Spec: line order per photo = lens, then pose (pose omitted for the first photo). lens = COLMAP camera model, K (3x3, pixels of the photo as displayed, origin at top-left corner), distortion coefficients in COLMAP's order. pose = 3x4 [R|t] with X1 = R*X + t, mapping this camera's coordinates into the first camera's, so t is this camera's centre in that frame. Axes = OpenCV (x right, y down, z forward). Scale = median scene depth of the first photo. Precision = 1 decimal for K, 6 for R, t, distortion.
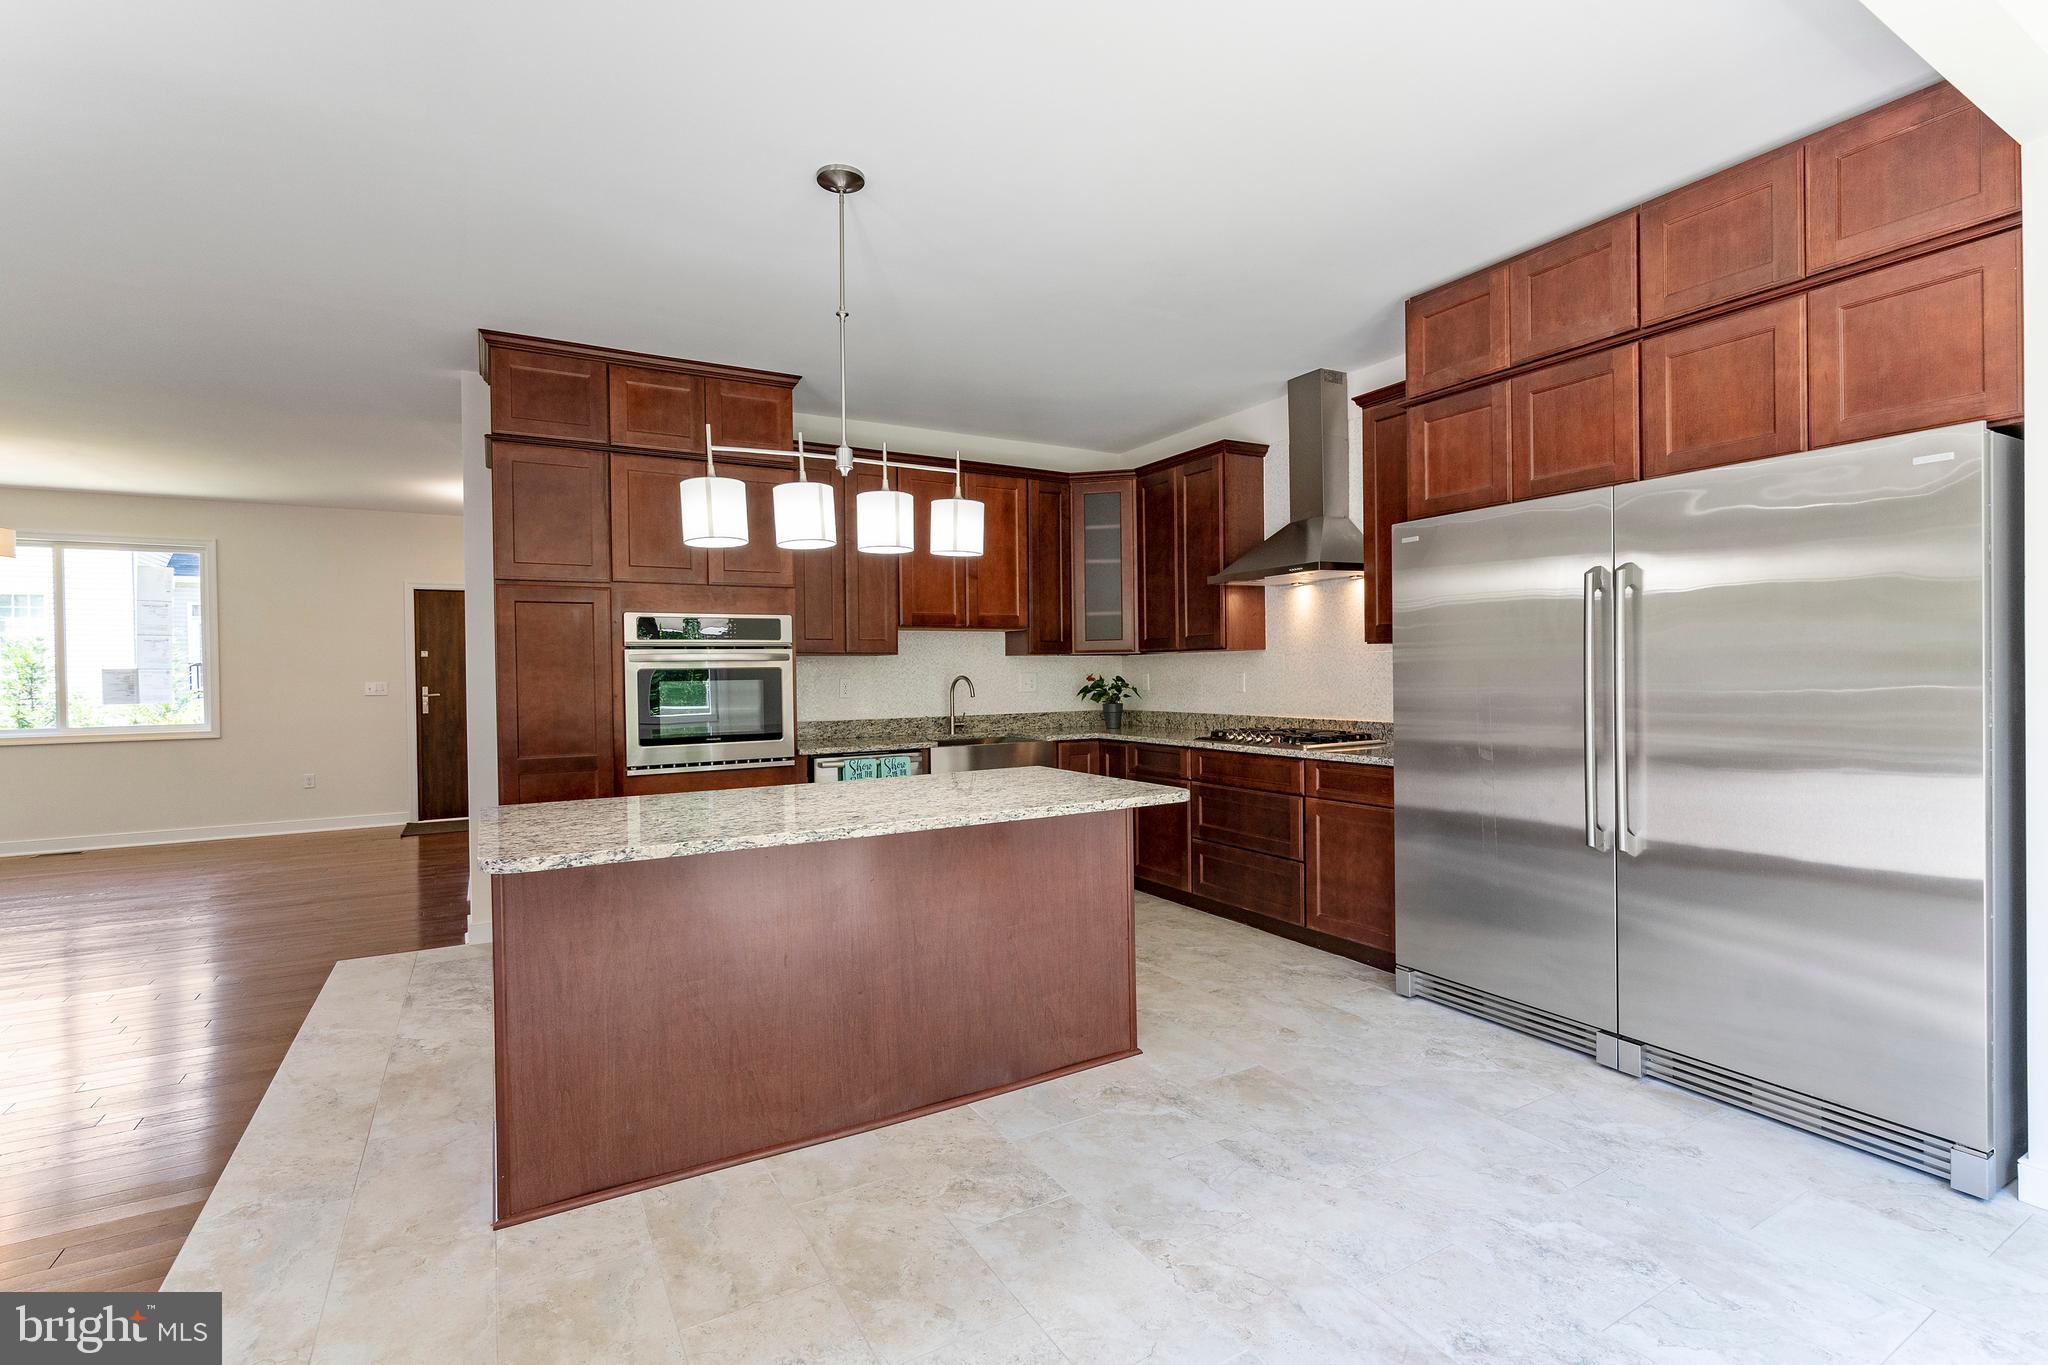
lens RADIAL K [[927.8, 0, 1019.0], [0, 927.8, 678.0], [0, 0, 1]] dist [-0.002133, 0.000765]
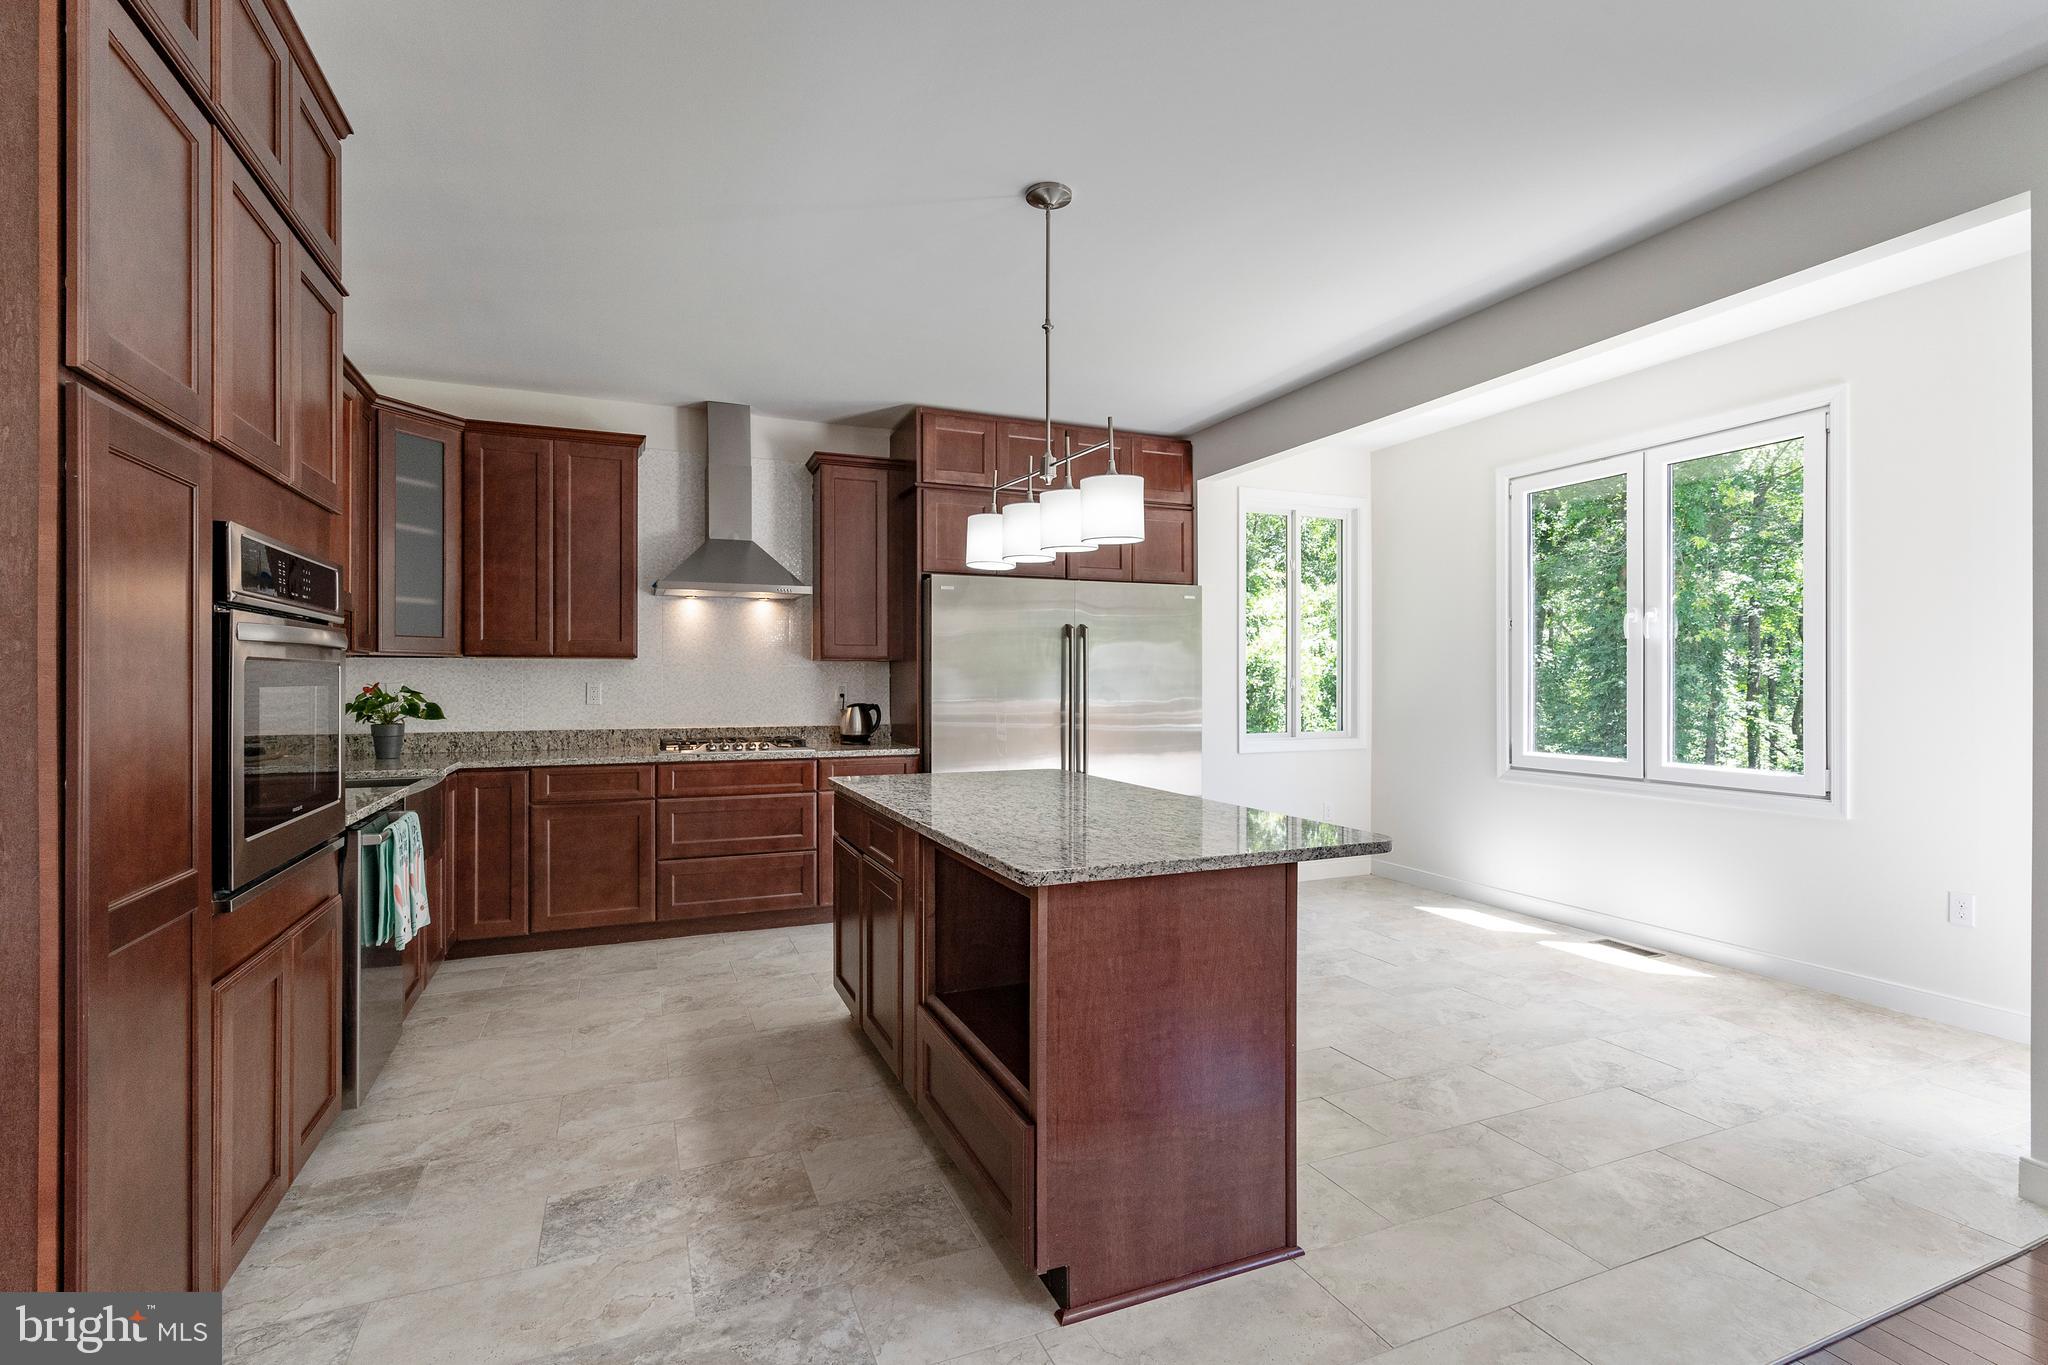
lens RADIAL K [[927.8, 0, 1023.6], [0, 927.8, 688.7], [0, 0, 1]] dist [-0.002133, 0.000765]
pose [[0.118261, 0.006907, 0.992959, -0.628012], [0.003199, 0.999968, -0.007337, 0.007418], [-0.992977, 0.004044, 0.118235, 0.473888]]
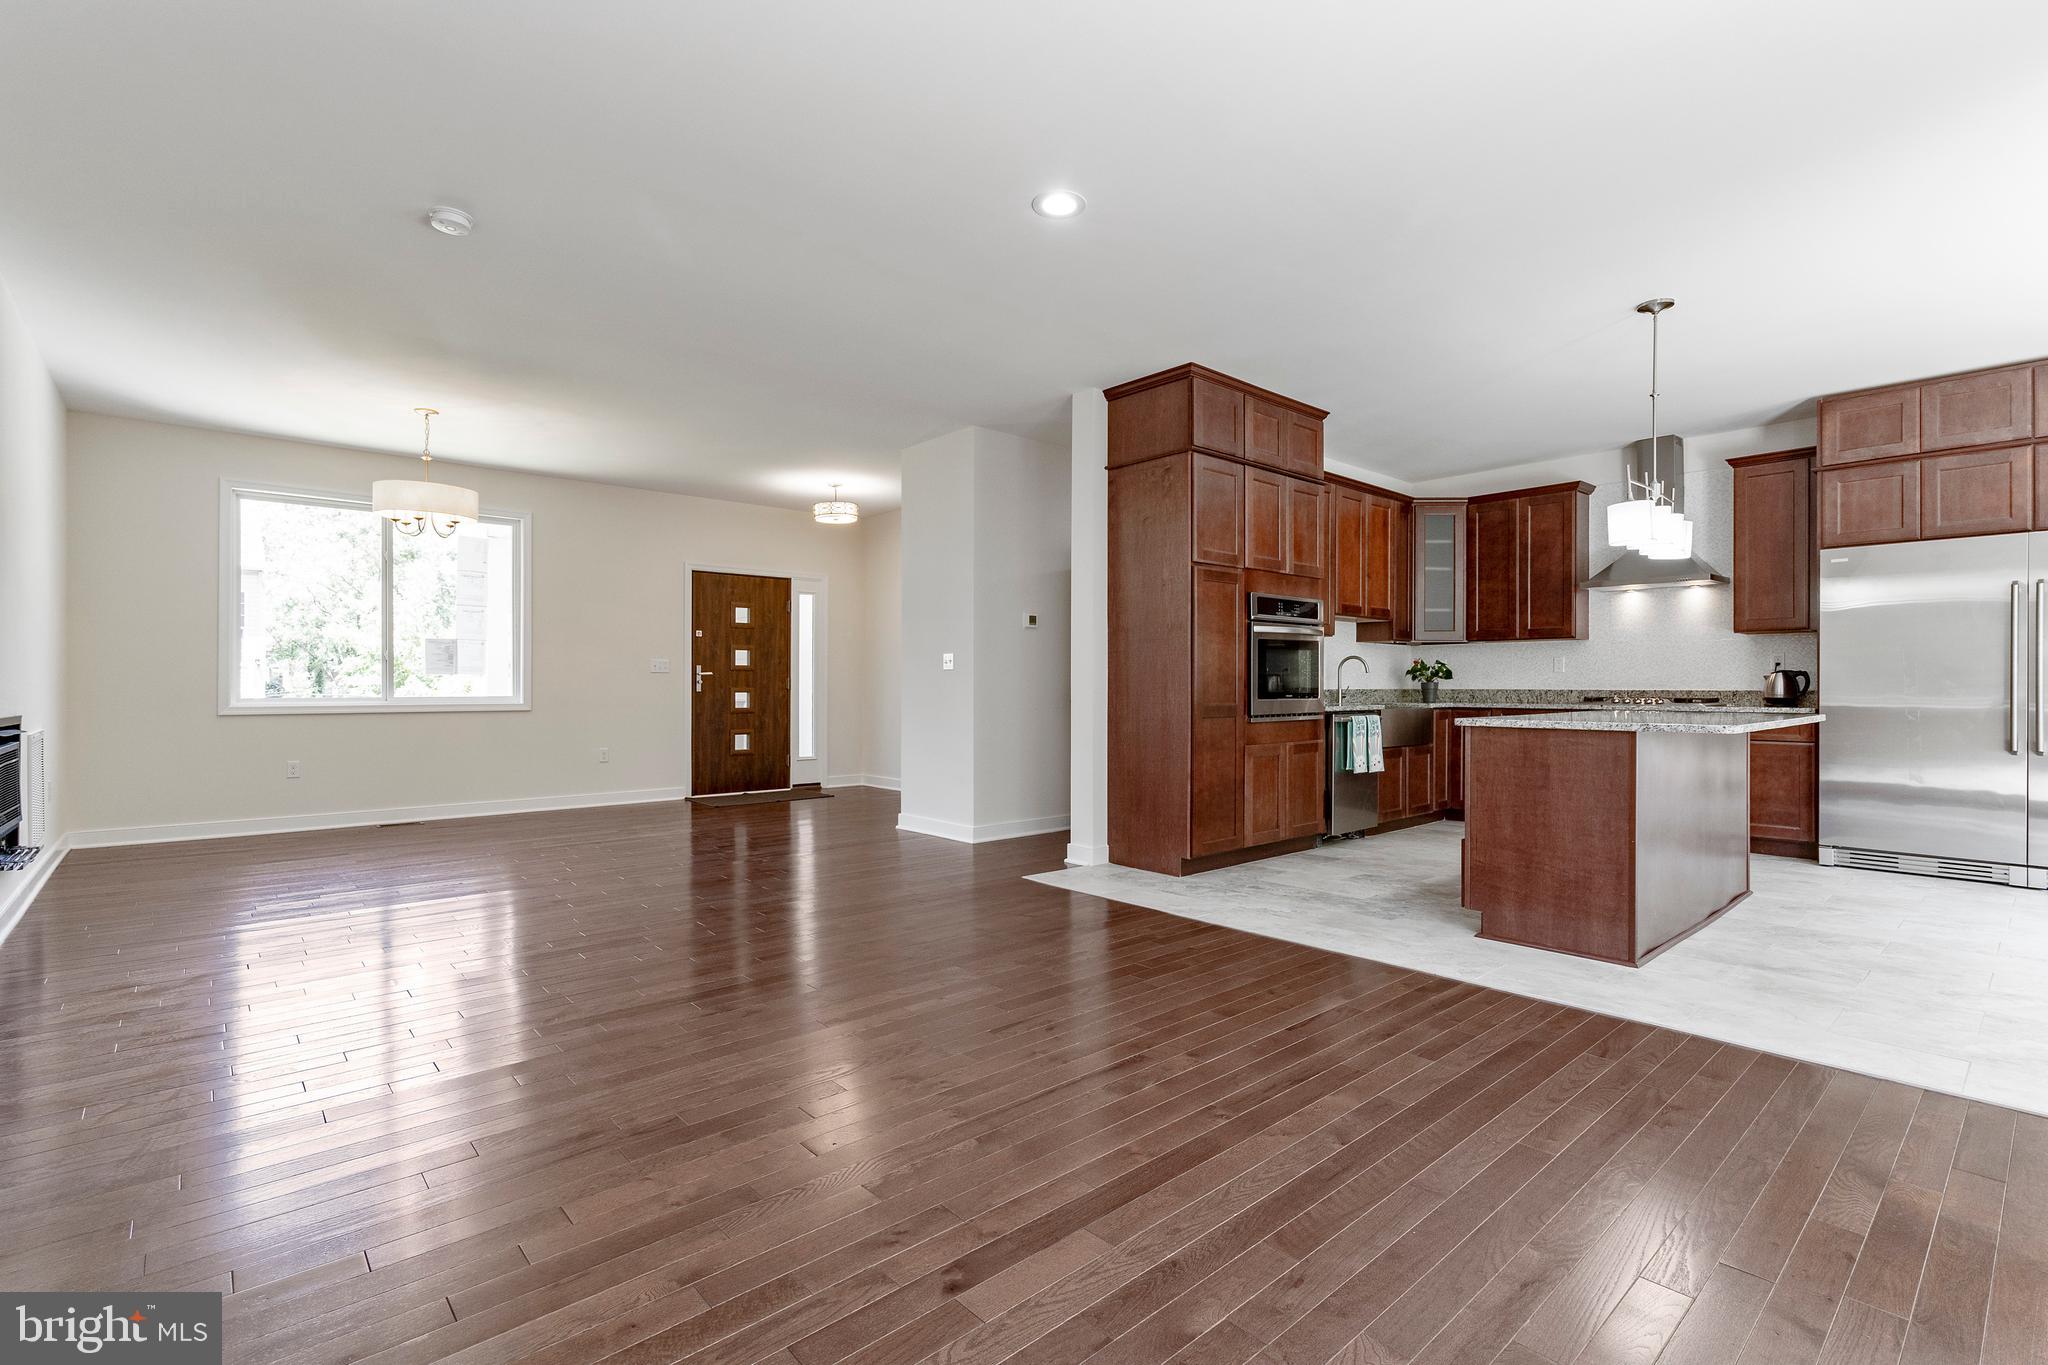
lens RADIAL K [[927.8, 0, 1024.8], [0, 927.8, 689.1], [0, 0, 1]] dist [-0.002133, 0.000765]
pose [[0.979311, 0.014972, 0.201806, -0.776023], [-0.014206, 0.999885, -0.005244, 0.056955], [-0.201862, 0.002269, 0.979411, -0.137168]]
